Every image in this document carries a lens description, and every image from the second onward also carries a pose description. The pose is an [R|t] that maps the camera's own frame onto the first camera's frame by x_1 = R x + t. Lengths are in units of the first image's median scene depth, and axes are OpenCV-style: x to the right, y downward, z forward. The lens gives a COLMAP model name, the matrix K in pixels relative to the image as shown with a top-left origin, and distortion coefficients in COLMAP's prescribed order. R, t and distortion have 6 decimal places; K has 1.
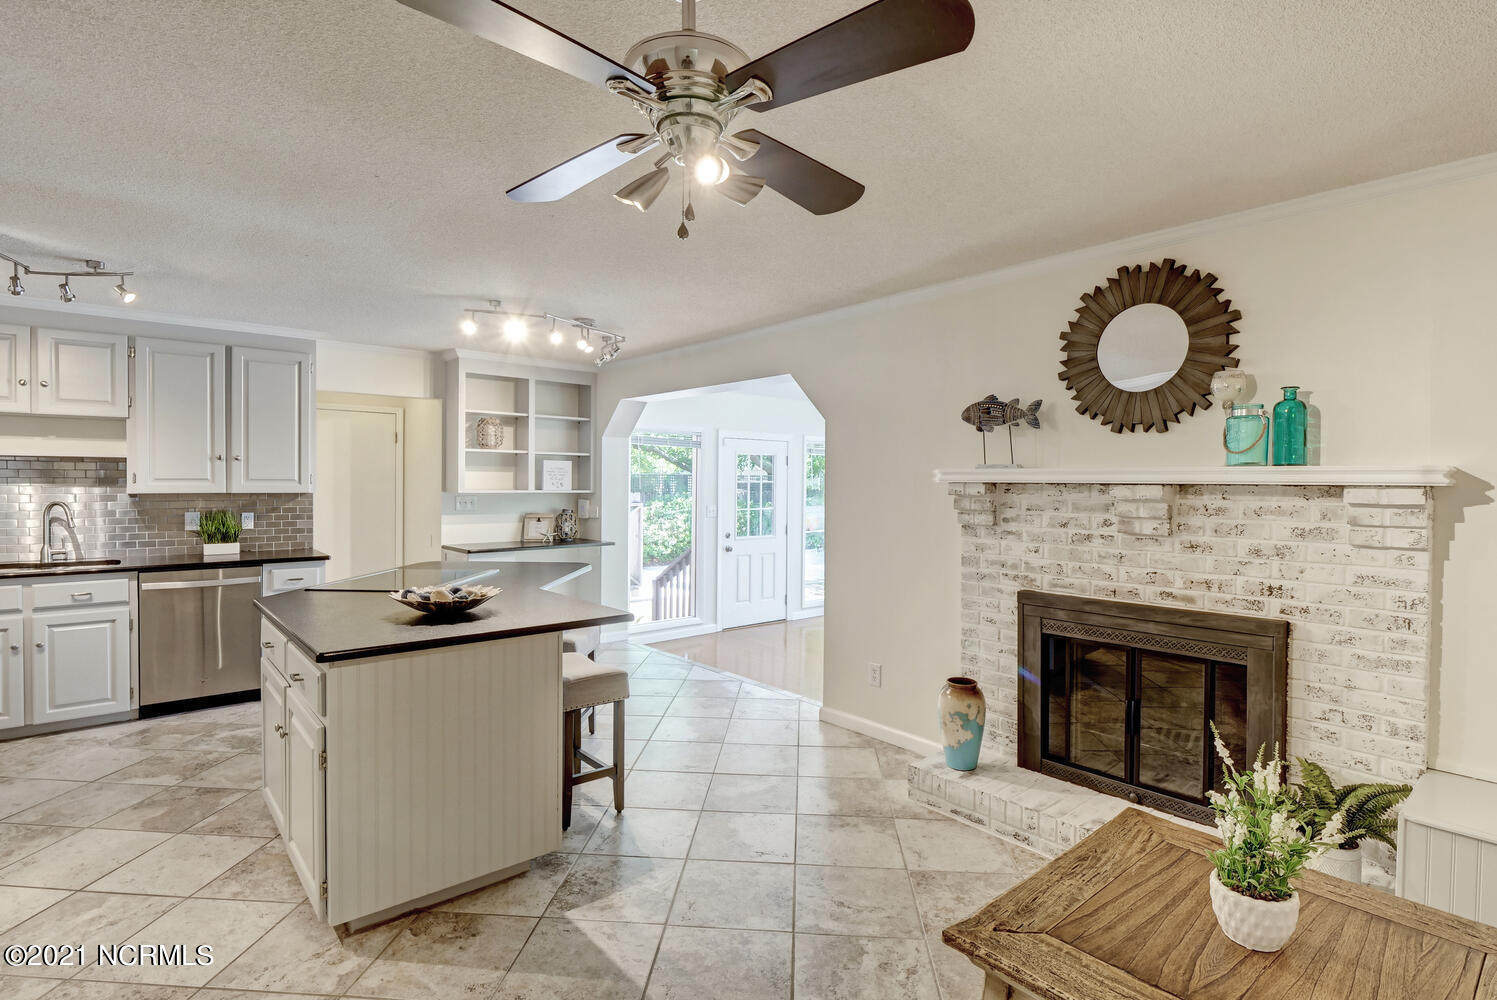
lens RADIAL K [[728.8, 0, 748.6], [0, 728.8, 491.8], [0, 0, 1]] dist [-0.012642, -0.001346]
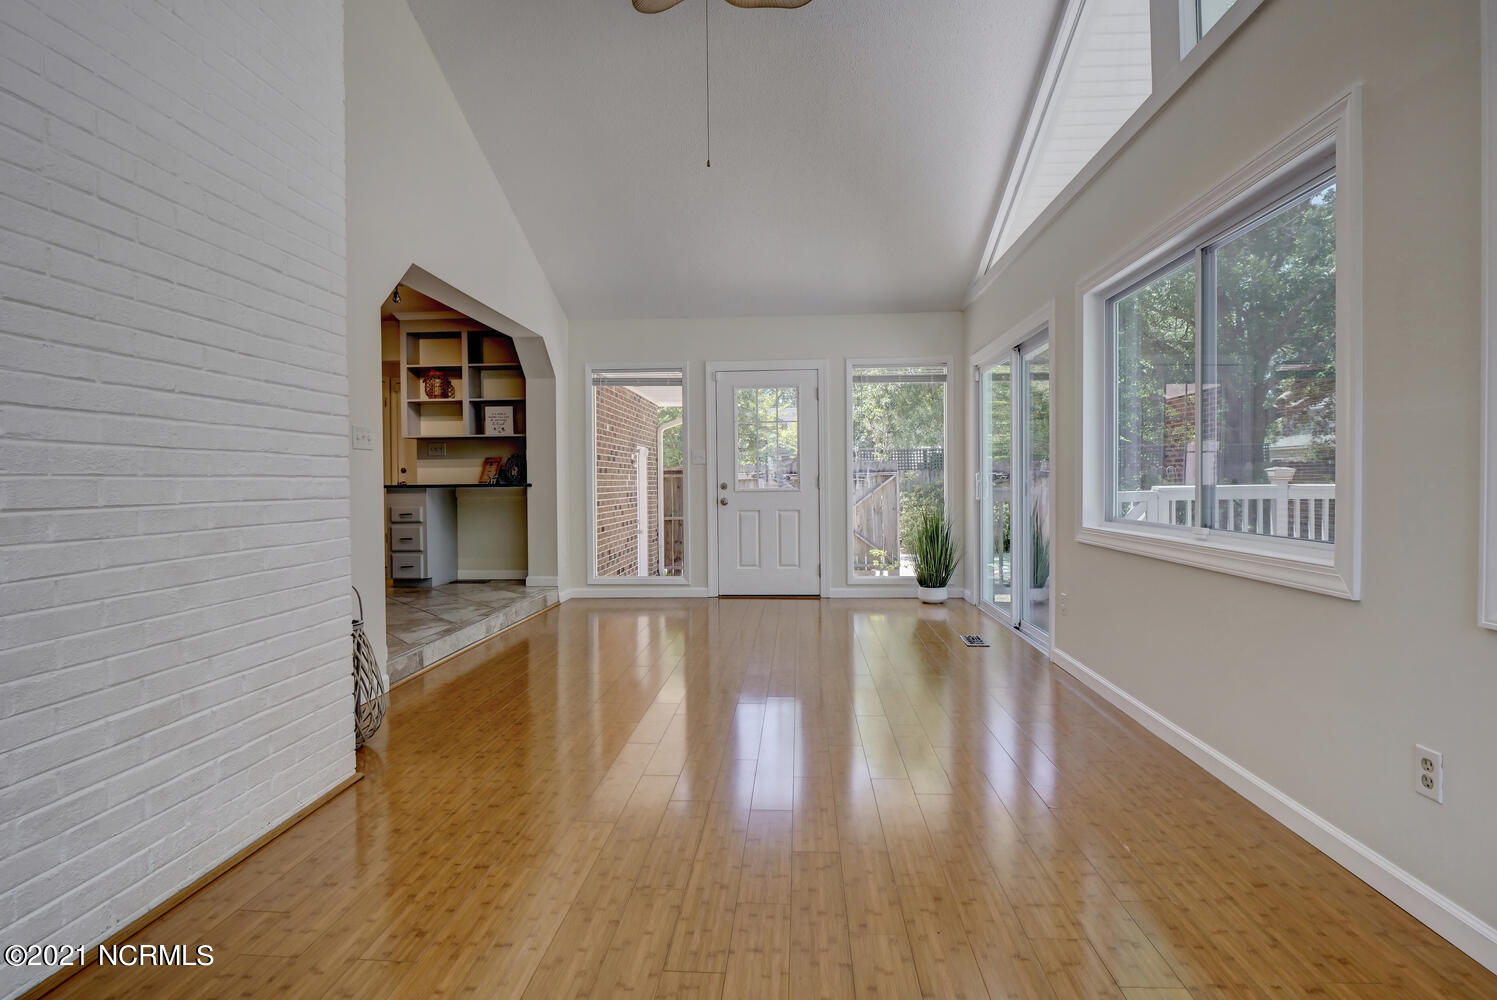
lens RADIAL K [[728.8, 0, 748.6], [0, 728.8, 491.8], [0, 0, 1]] dist [-0.012642, -0.001346]
pose [[0.713318, -0.003393, -0.700833, 0.971500], [0.006103, 0.999980, 0.001370, 0.108702], [0.700814, -0.005255, 0.713324, 0.685978]]
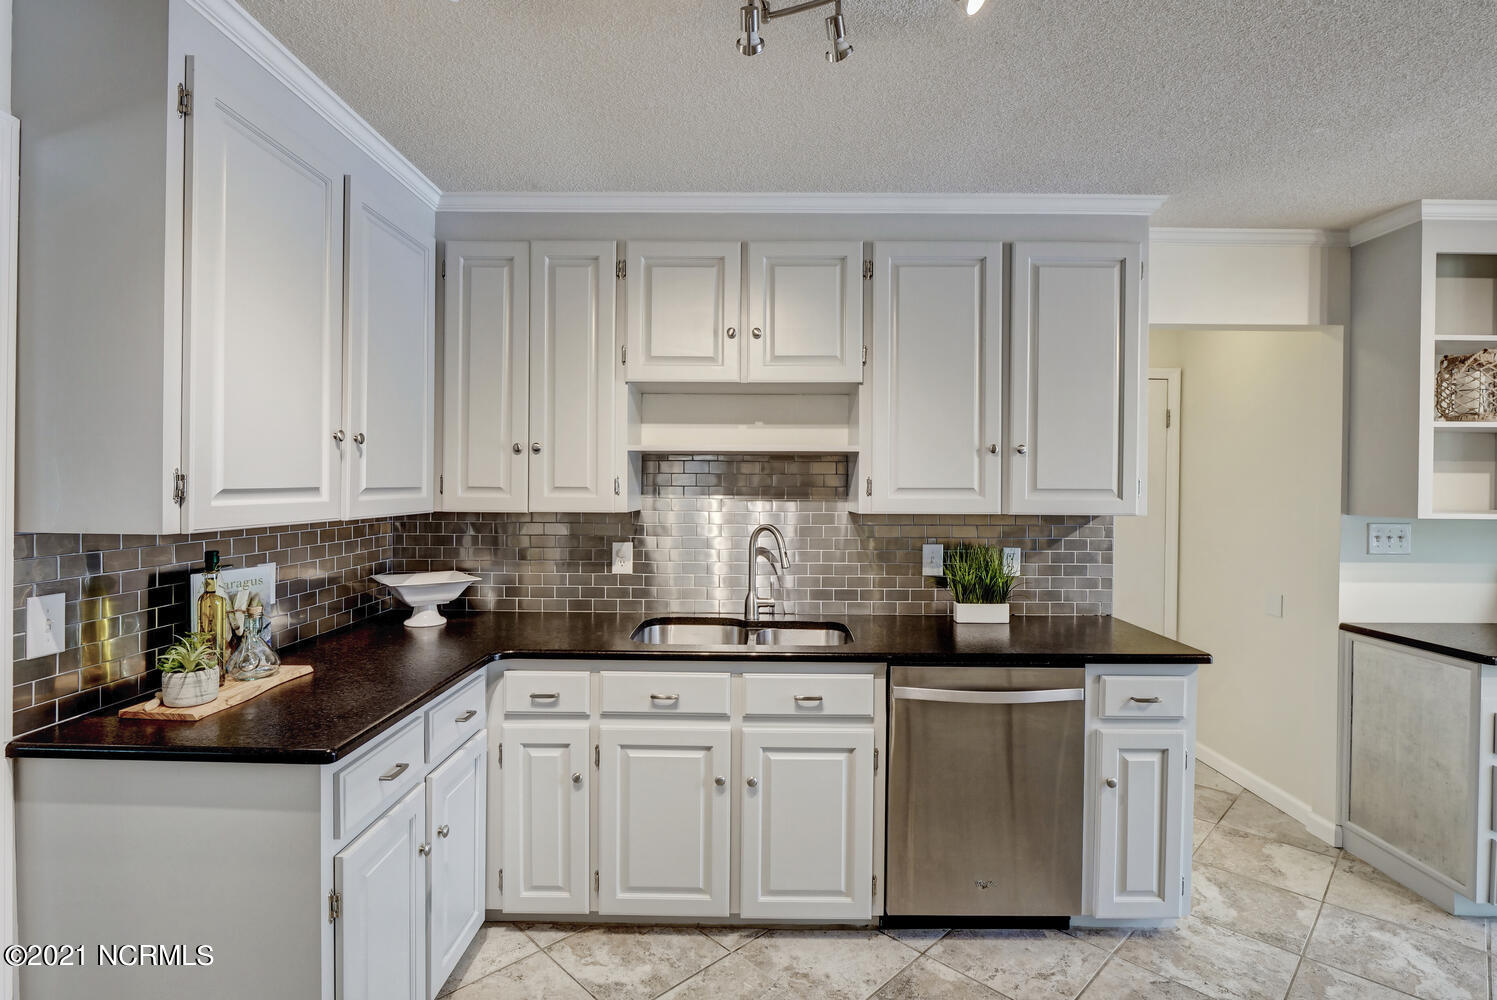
lens RADIAL K [[728.8, 0, 748.6], [0, 728.8, 491.8], [0, 0, 1]] dist [-0.012642, -0.001346]
pose [[0.752508, 0.005405, -0.658561, -0.504943], [-0.011483, 0.999922, -0.004914, -0.010727], [0.658483, 0.011260, 0.752511, 0.464953]]
